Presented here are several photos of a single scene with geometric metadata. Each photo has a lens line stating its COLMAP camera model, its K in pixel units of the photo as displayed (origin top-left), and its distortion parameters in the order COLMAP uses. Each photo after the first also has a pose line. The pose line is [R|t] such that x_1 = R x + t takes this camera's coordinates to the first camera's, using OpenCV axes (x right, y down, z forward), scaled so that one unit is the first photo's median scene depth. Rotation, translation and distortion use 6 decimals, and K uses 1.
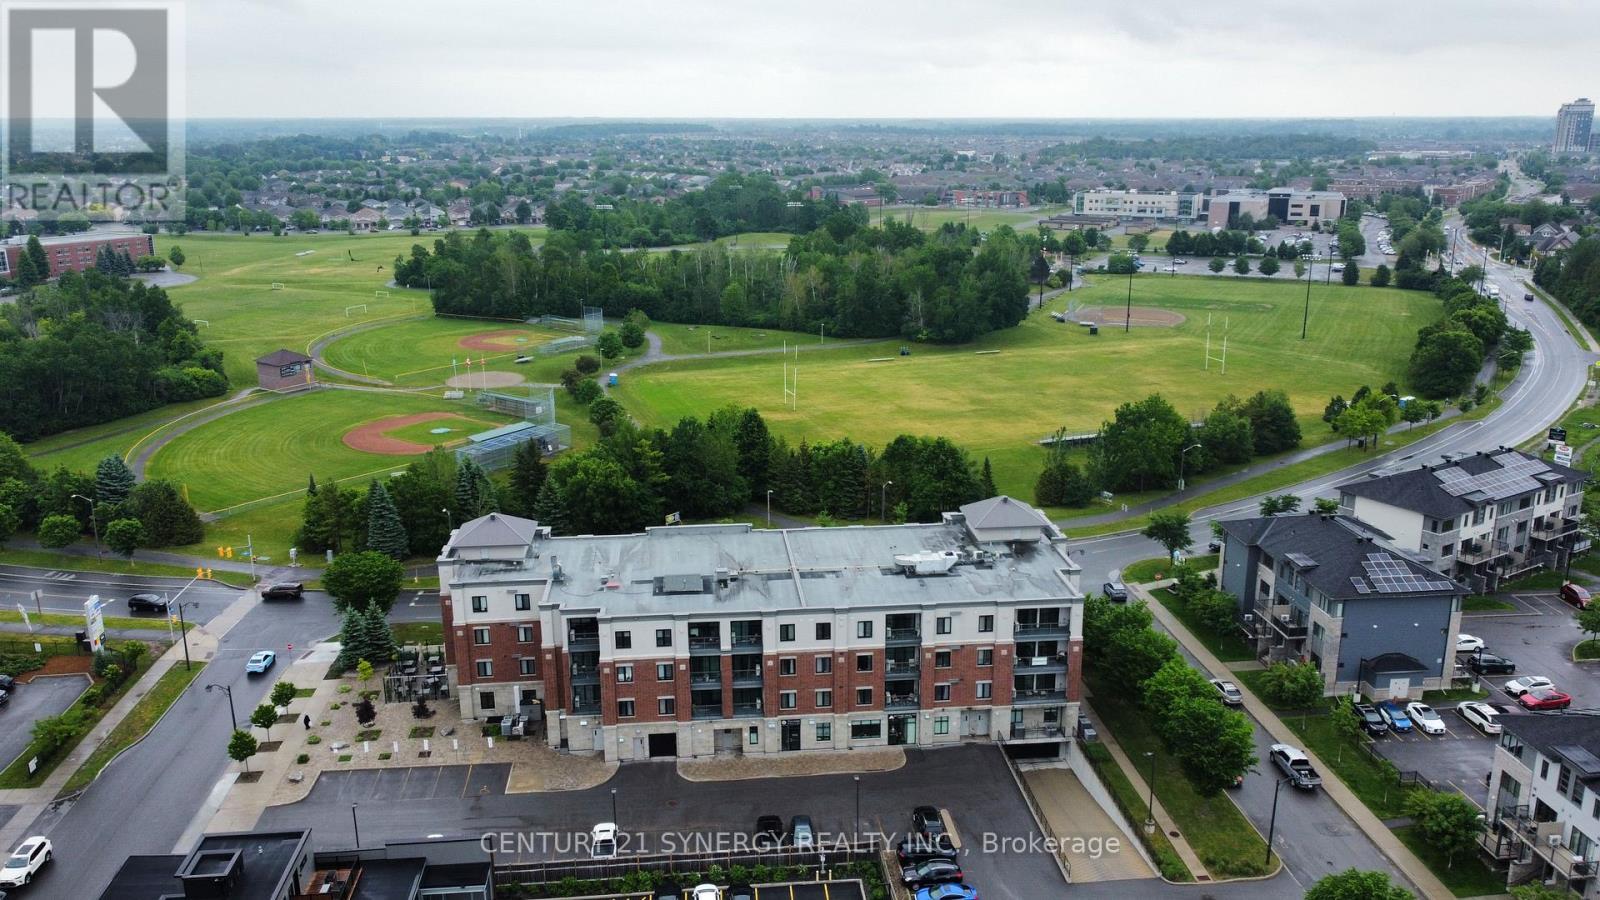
lens RADIAL K [[1262.6, 0, 800.0], [0, 1262.6, 450.0], [0, 0, 1]] dist [0.018862, -0.004179]
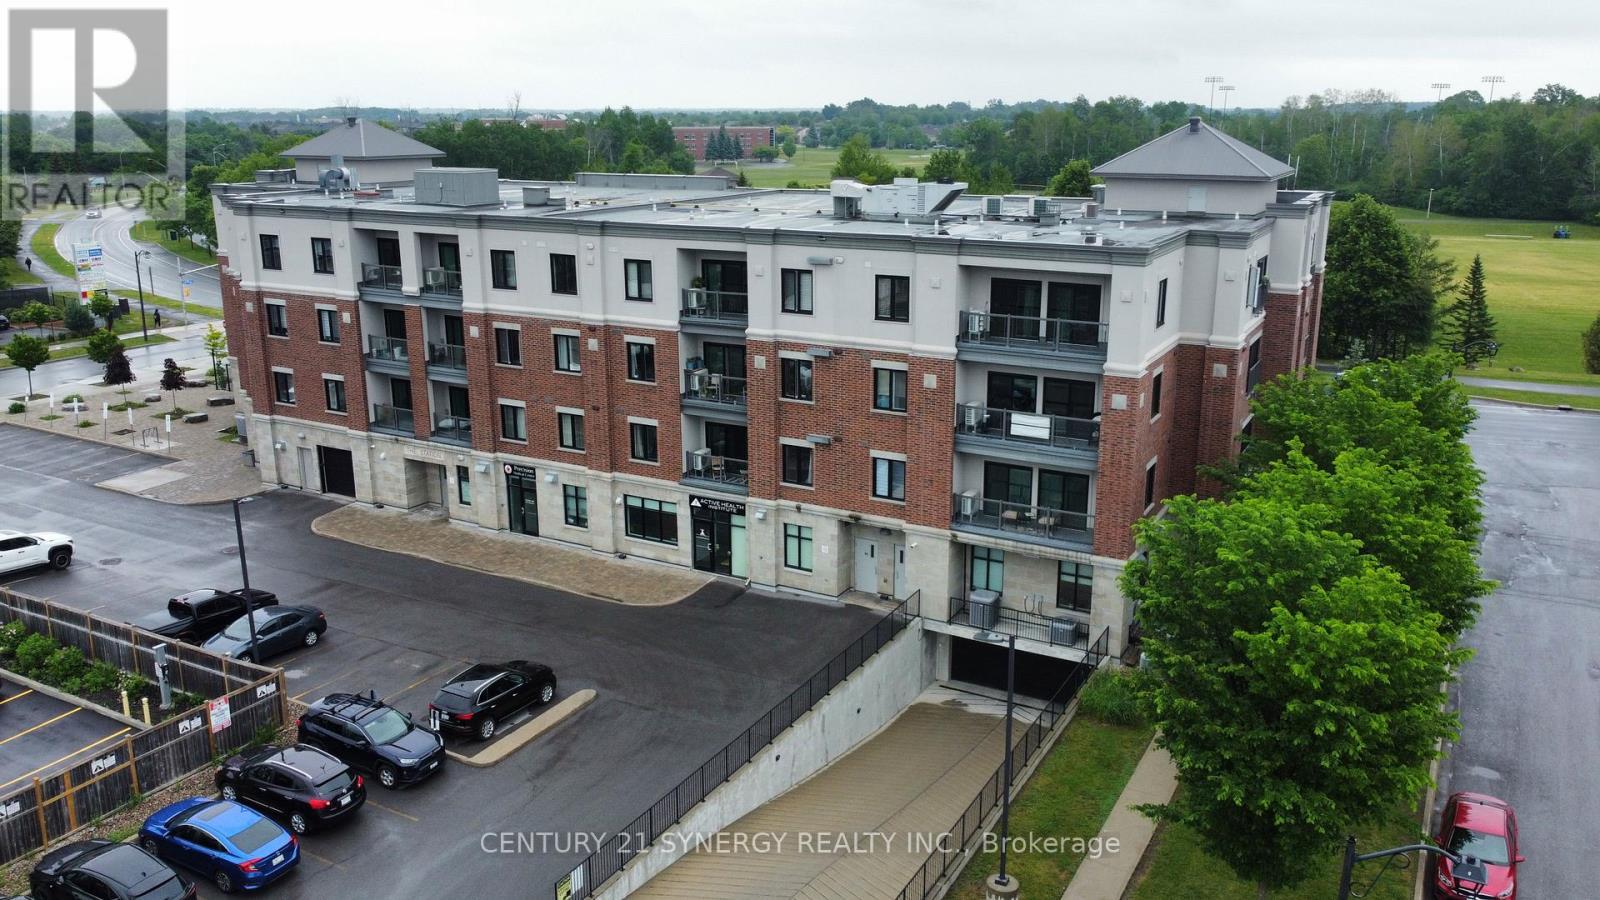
lens RADIAL K [[1262.6, 0, 800.0], [0, 1262.6, 450.0], [0, 0, 1]] dist [0.018862, -0.004179]
pose [[0.822460, 0.151868, -0.548175, 0.339335], [-0.158199, 0.986750, 0.036017, 0.171069], [0.546382, 0.057098, 0.835587, 0.647670]]
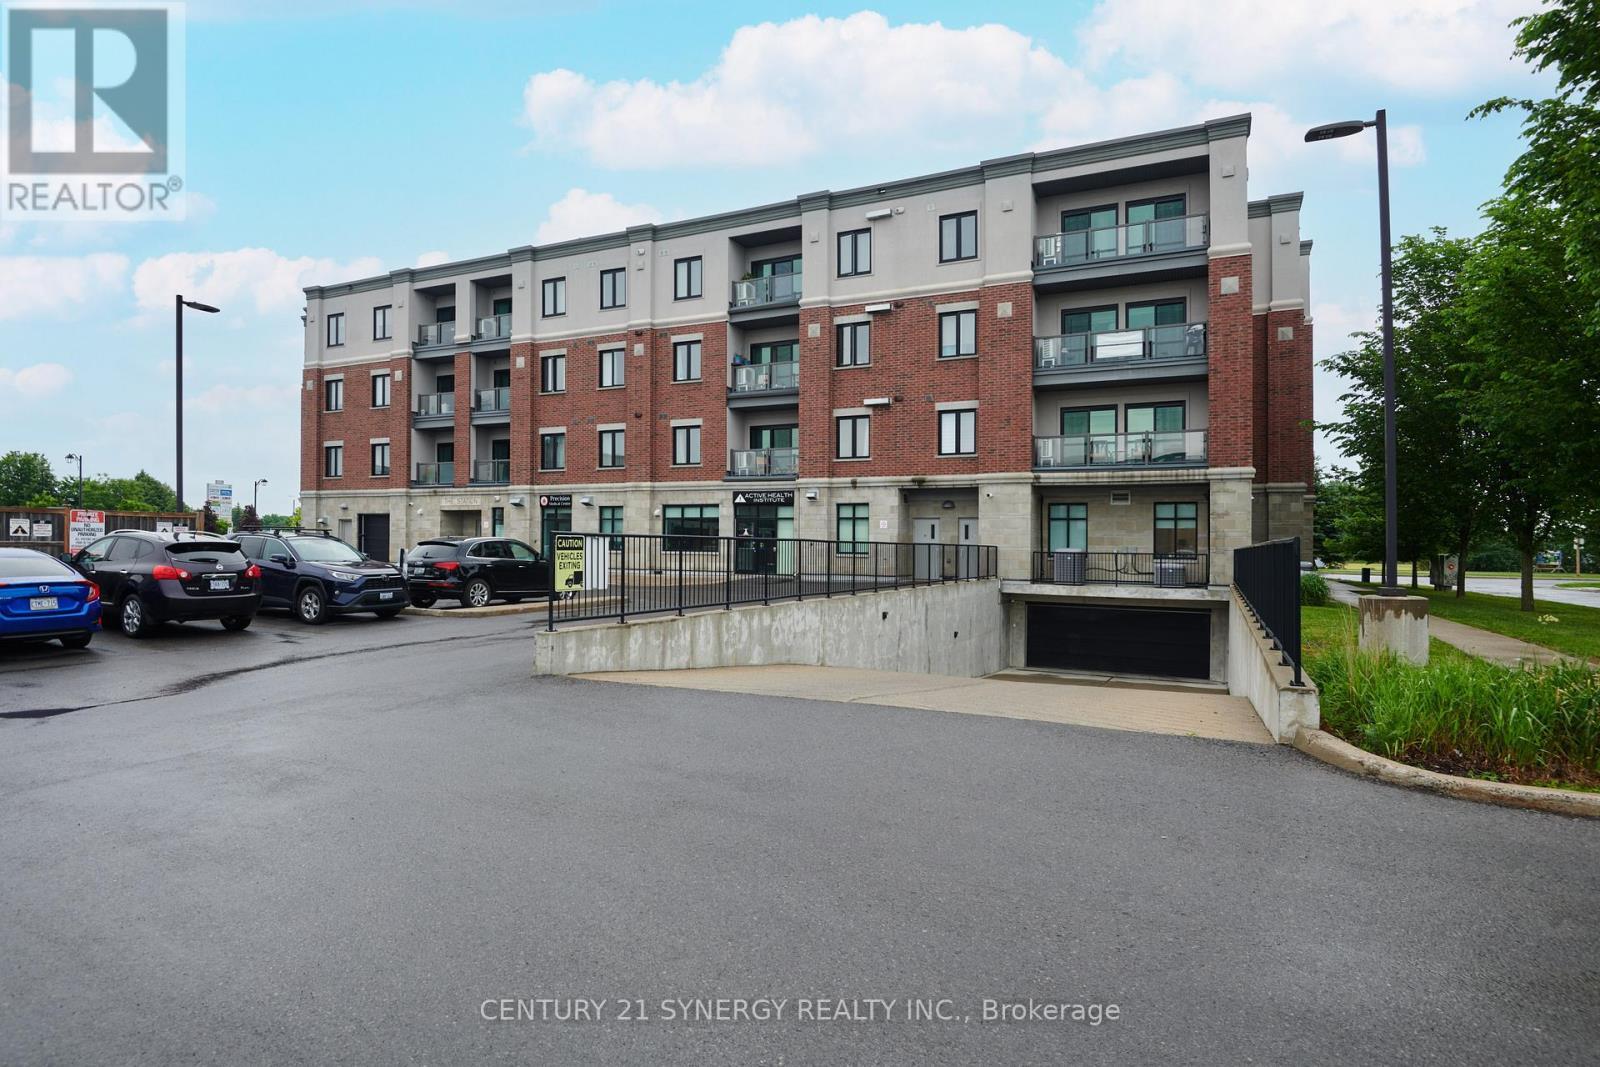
lens RADIAL K [[865.5, 0, 809.3], [0, 865.5, 536.3], [0, 0, 1]] dist [0.000269, -0.000959]
pose [[0.849605, 0.010483, -0.527316, 0.242213], [-0.155514, 0.960332, -0.231470, 0.284974], [0.503972, 0.278663, 0.817532, 0.776676]]
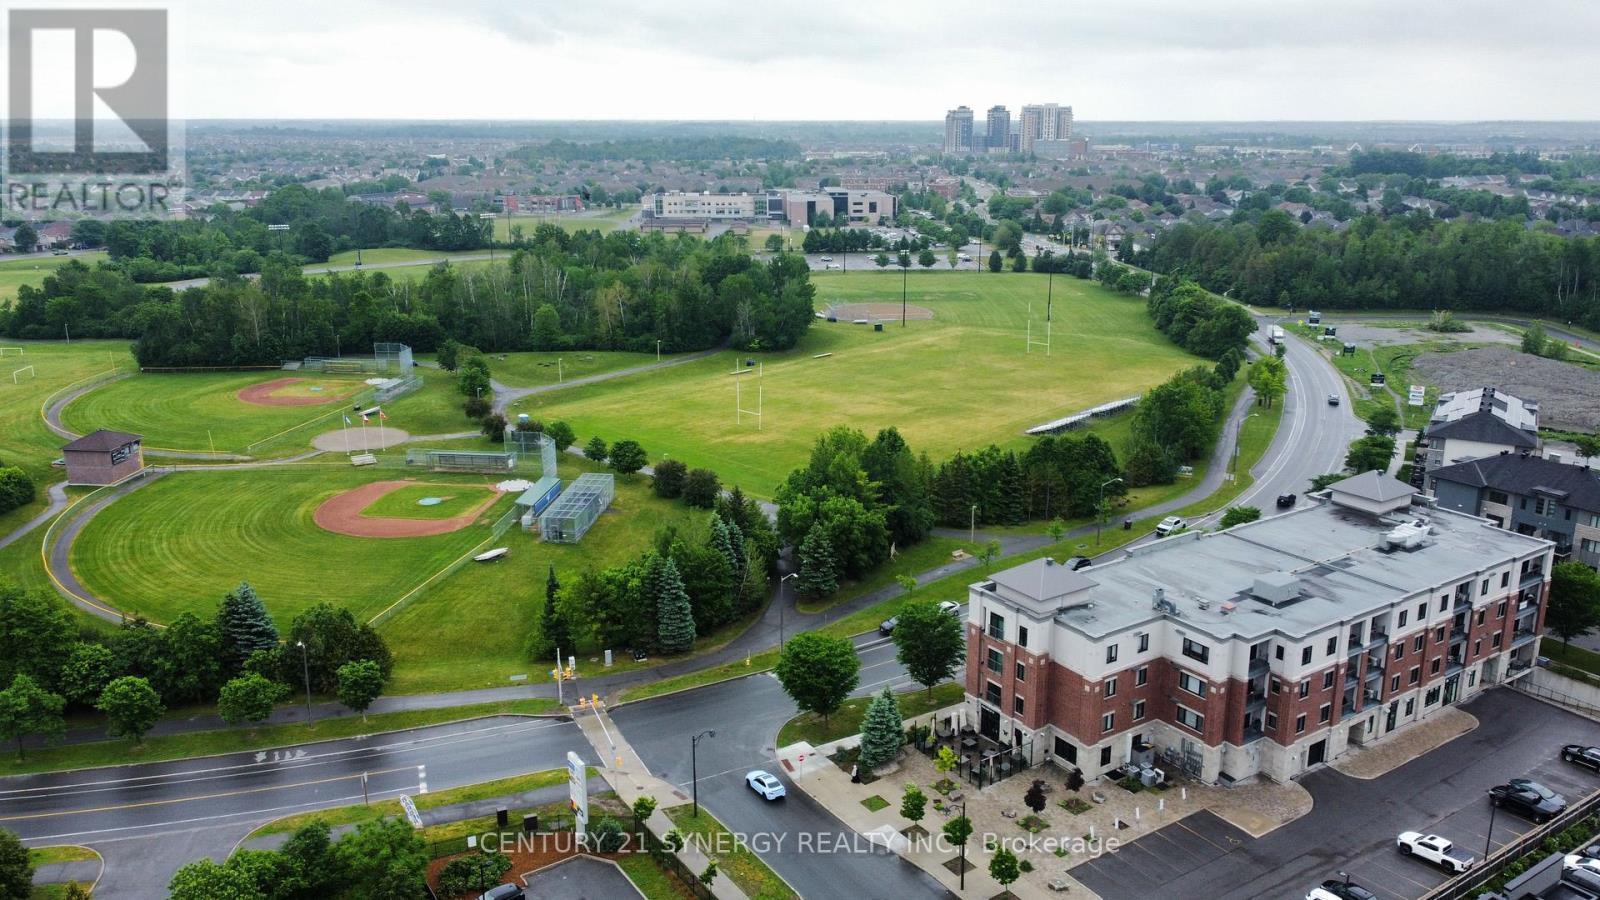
lens RADIAL K [[1274.5, 0, 801.9], [0, 1274.5, 484.3], [0, 0, 1]] dist [0.013418, 0.002017]
pose [[0.872021, -0.132351, 0.471235, -0.892650], [0.122300, 0.991127, 0.052052, -0.077724], [-0.473943, 0.012241, 0.880471, 0.296462]]
